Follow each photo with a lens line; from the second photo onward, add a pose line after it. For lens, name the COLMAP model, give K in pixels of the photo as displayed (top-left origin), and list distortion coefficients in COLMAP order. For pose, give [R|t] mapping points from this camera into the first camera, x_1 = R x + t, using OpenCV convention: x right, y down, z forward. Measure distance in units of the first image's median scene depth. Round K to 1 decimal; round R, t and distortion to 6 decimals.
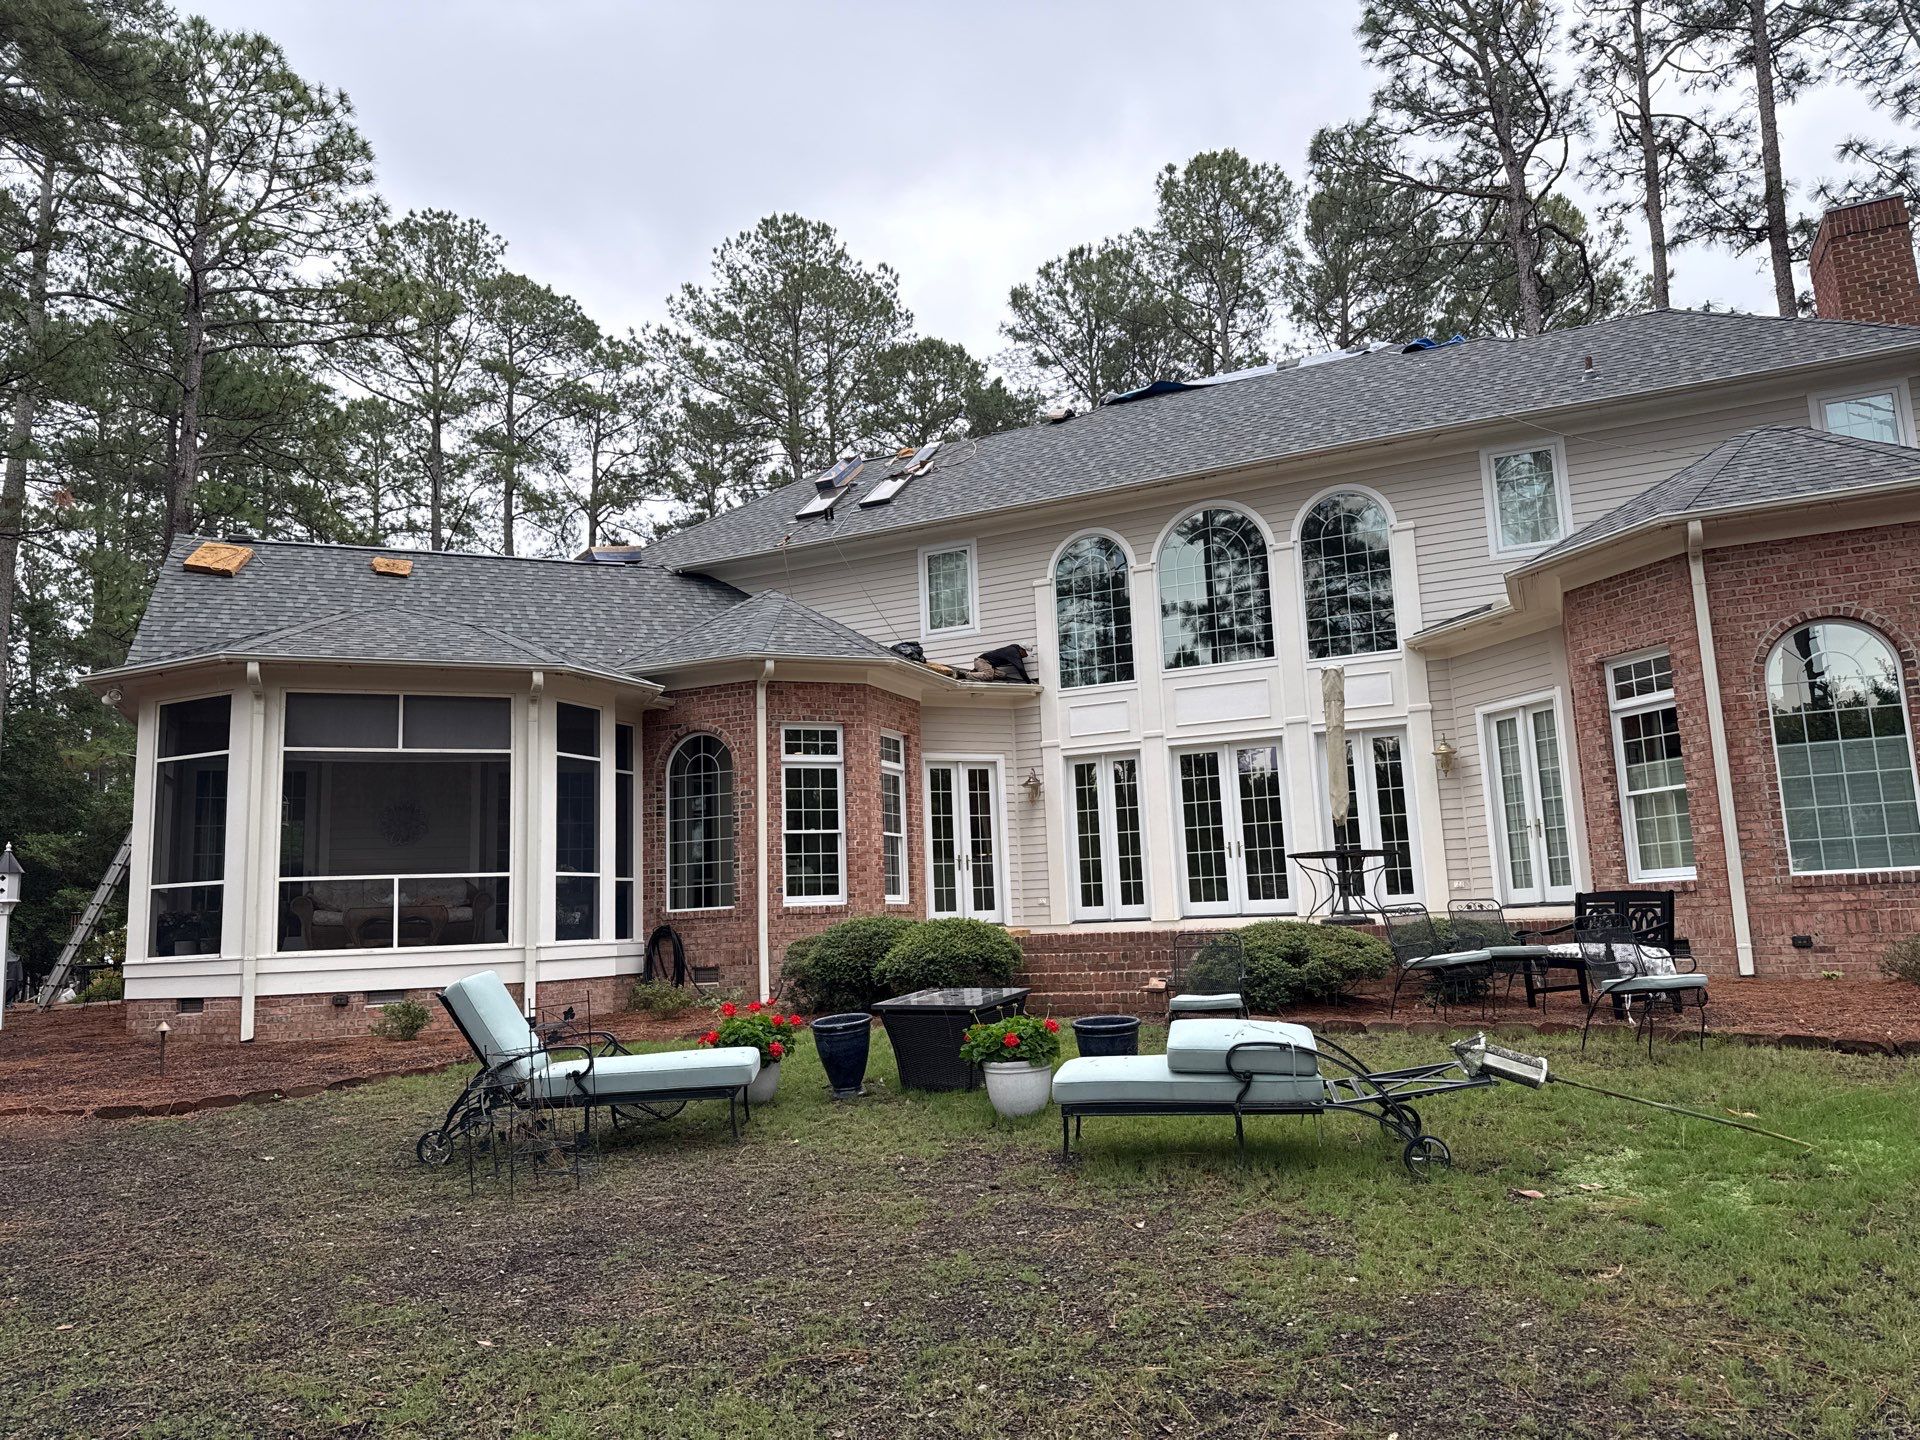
lens RADIAL K [[1356.3, 0, 966.9], [0, 1356.3, 708.1], [0, 0, 1]] dist [0.071801, -0.085124]
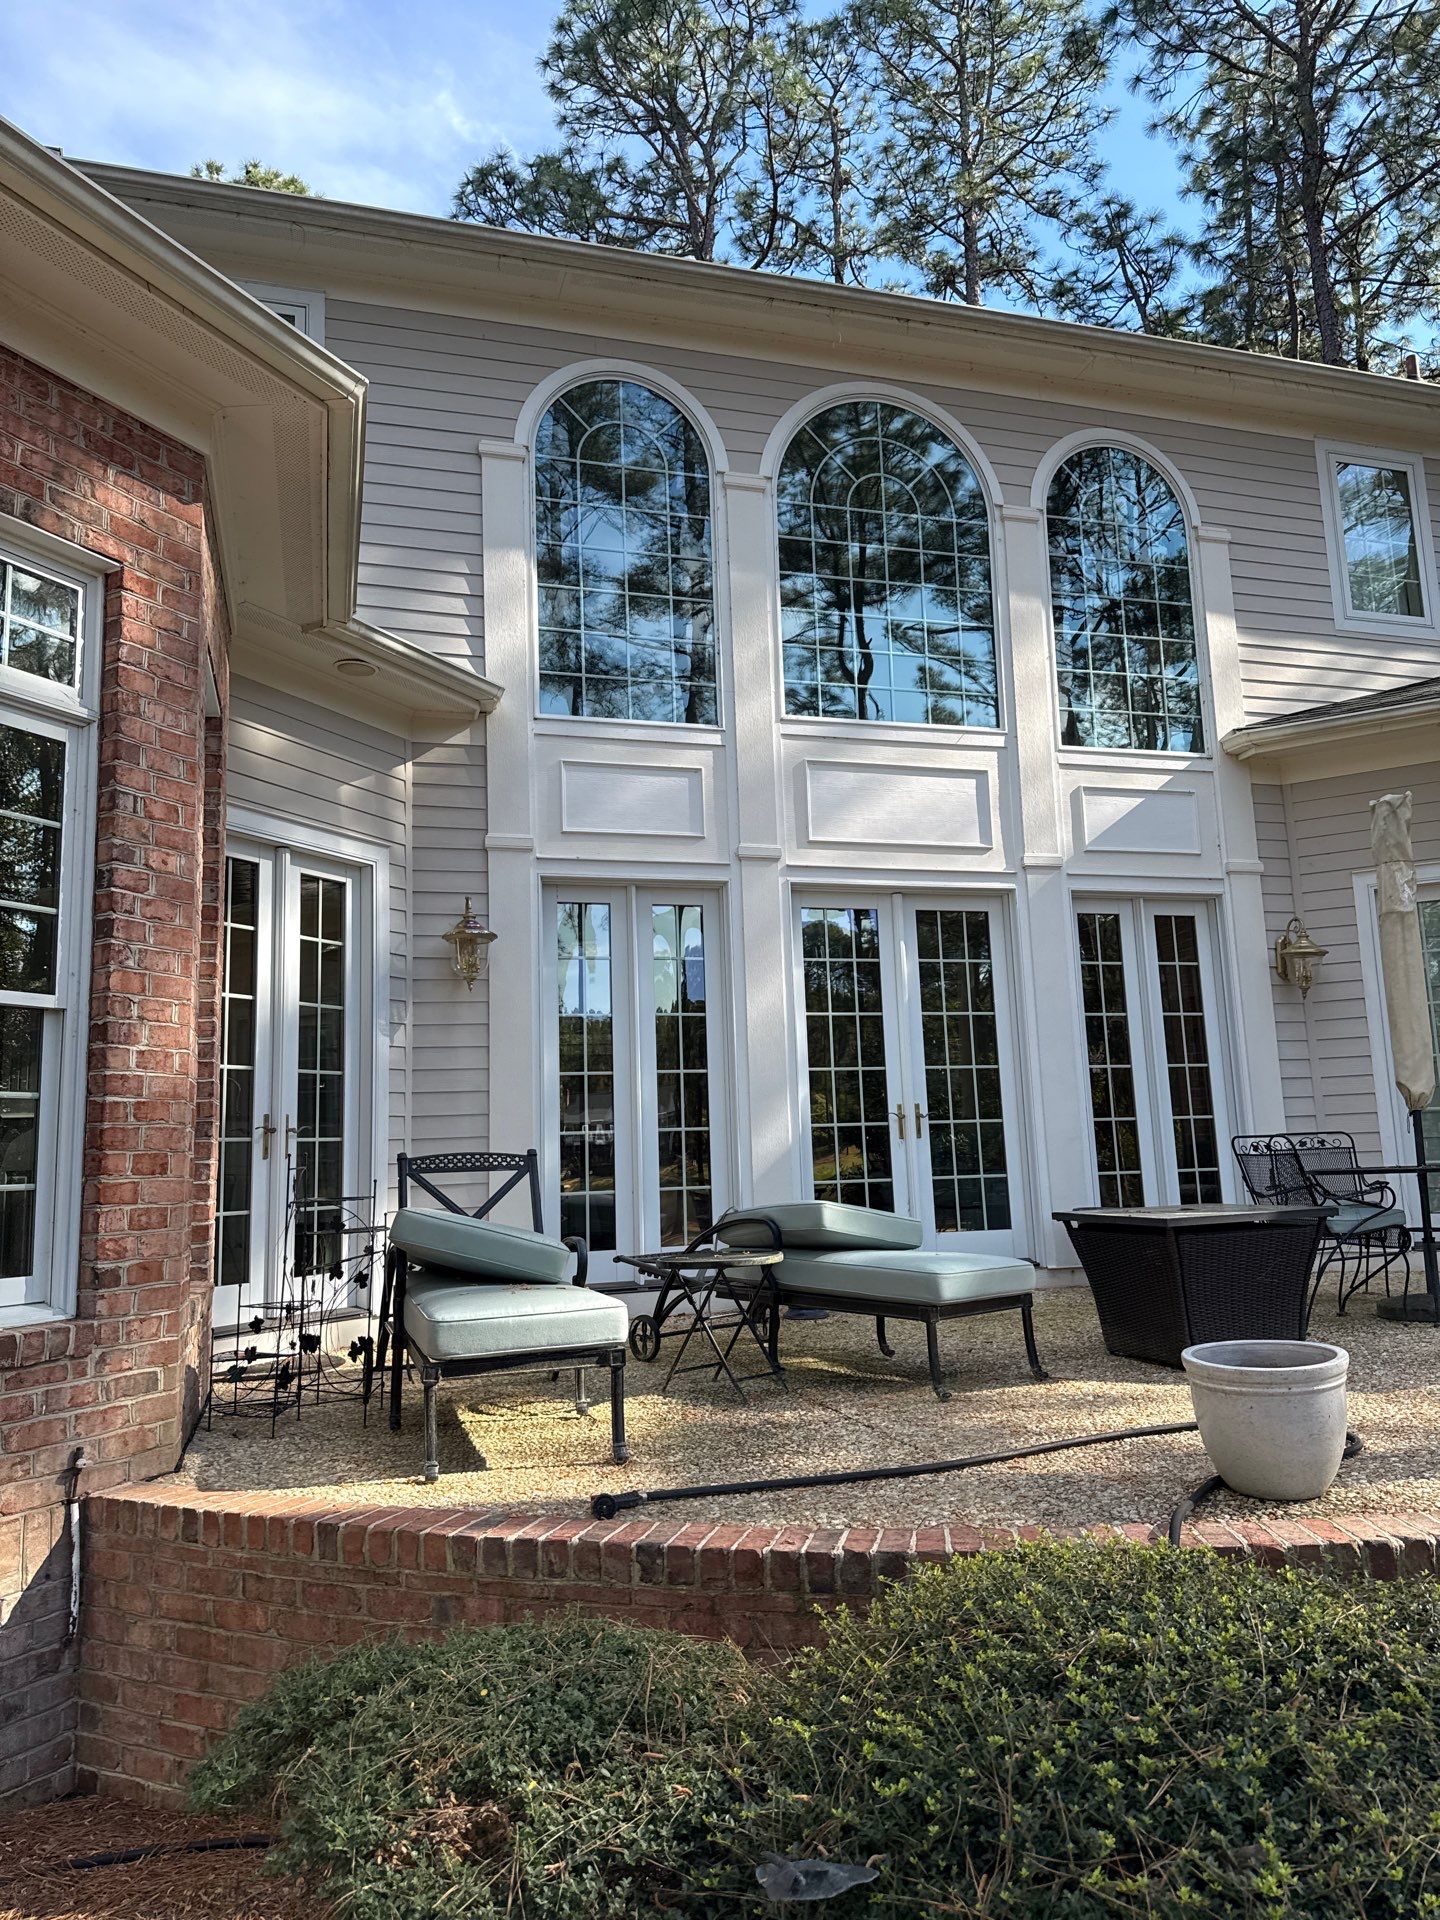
lens RADIAL K [[1356.3, 0, 751.2], [0, 1356.3, 919.5], [0, 0, 1]] dist [0.071801, -0.085124]
pose [[0.751292, 0.127697, 0.647498, -0.148842], [-0.103792, 0.991755, -0.075160, 0.076811], [-0.651757, -0.010738, 0.758351, 0.692257]]
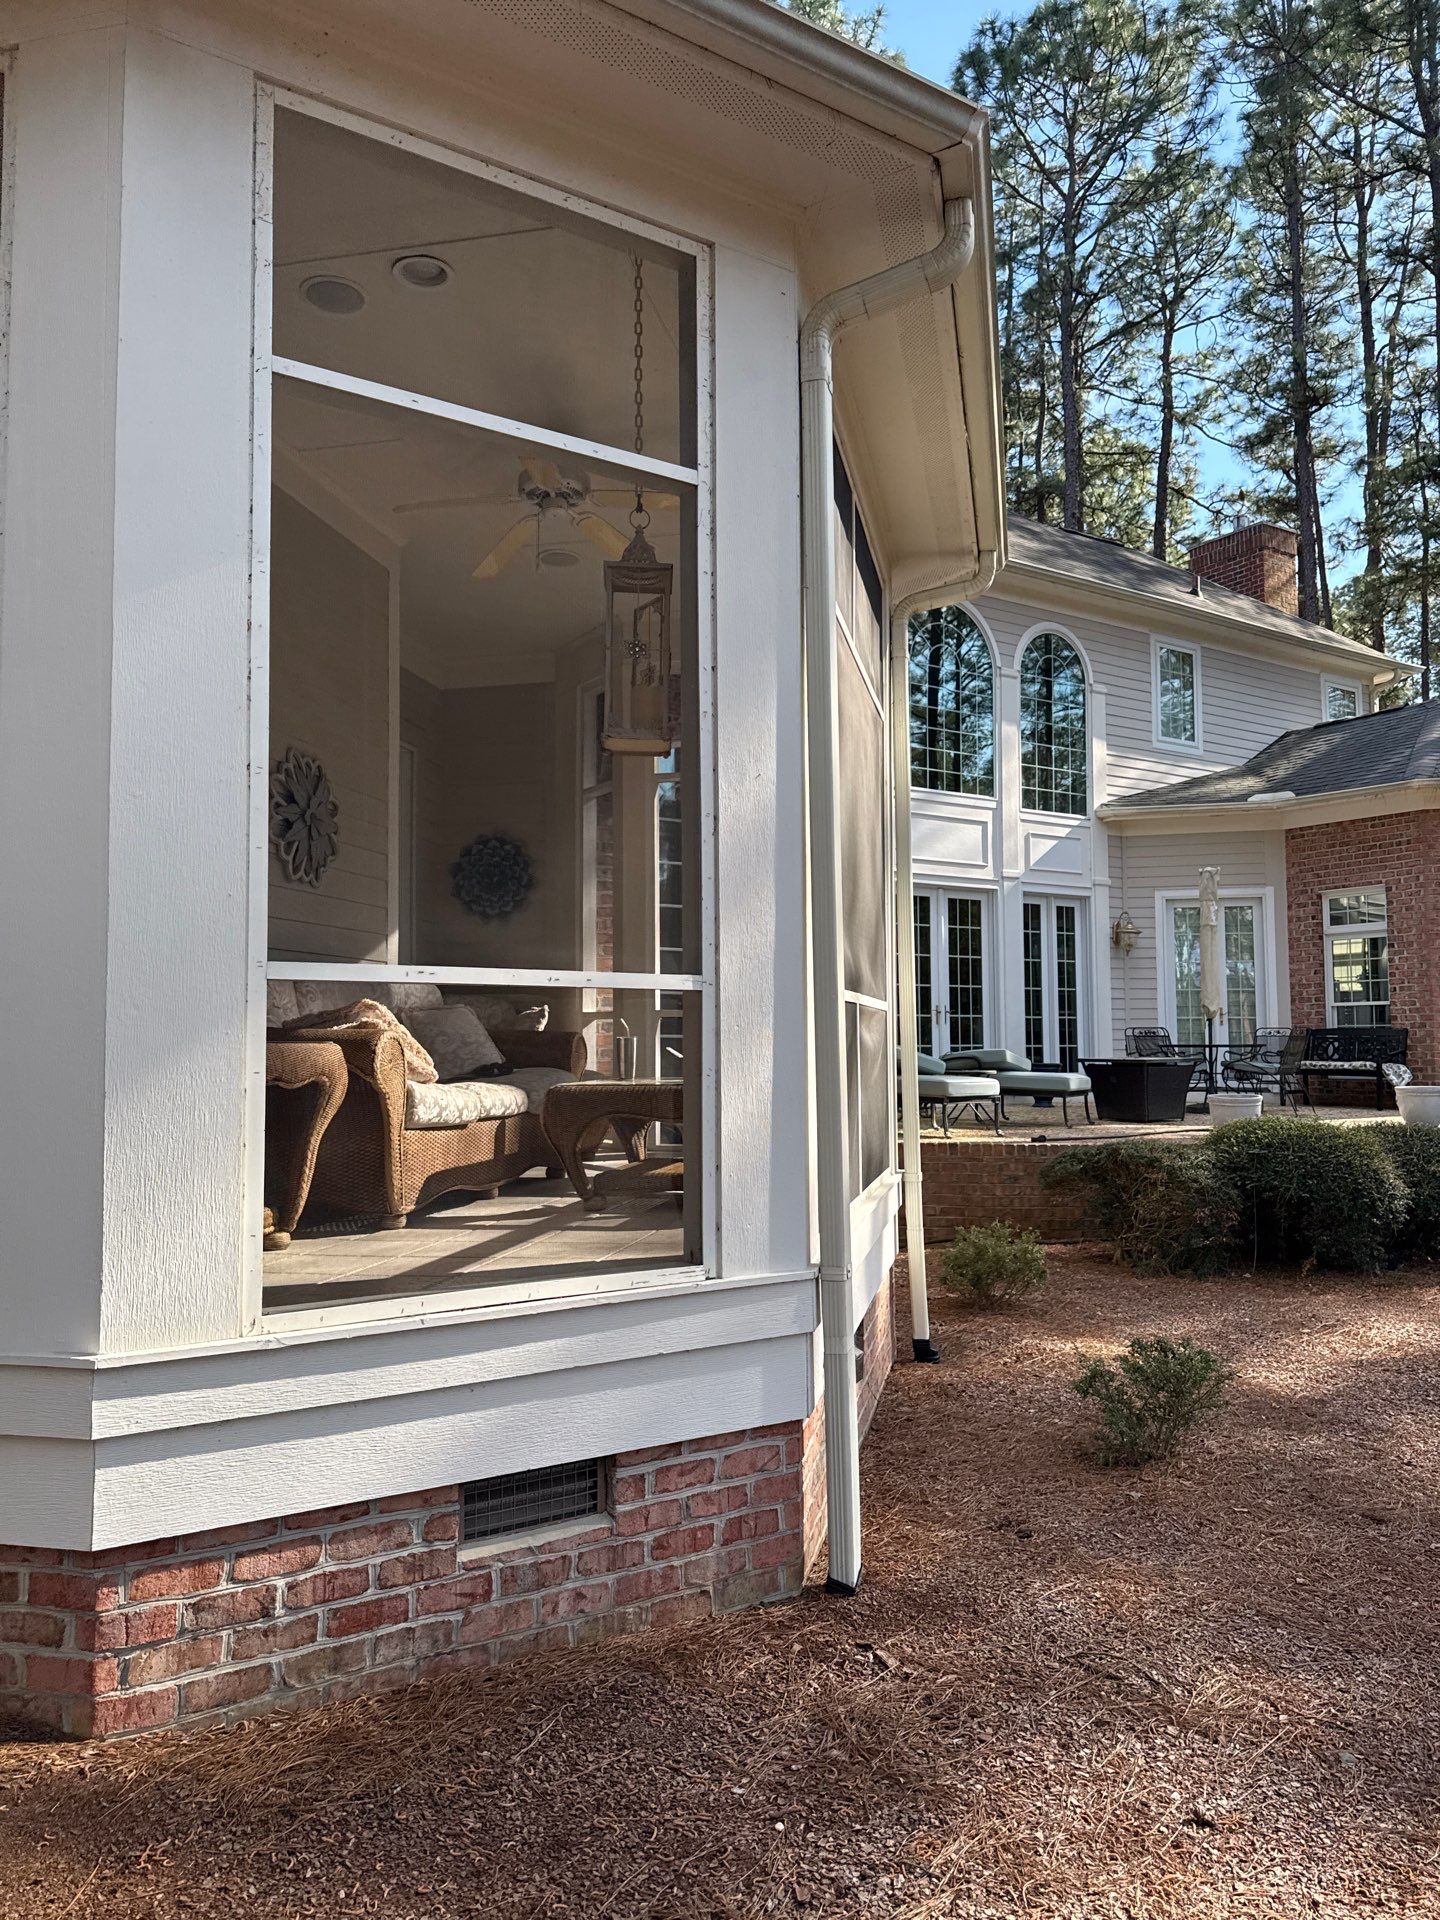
lens RADIAL K [[1356.3, 0, 754.8], [0, 1356.3, 932.8], [0, 0, 1]] dist [0.071801, -0.085124]
pose [[0.530371, 0.104458, 0.841305, -0.575219], [-0.157455, 0.987251, -0.023317, 0.092052], [-0.833015, -0.120101, 0.540057, 0.654266]]
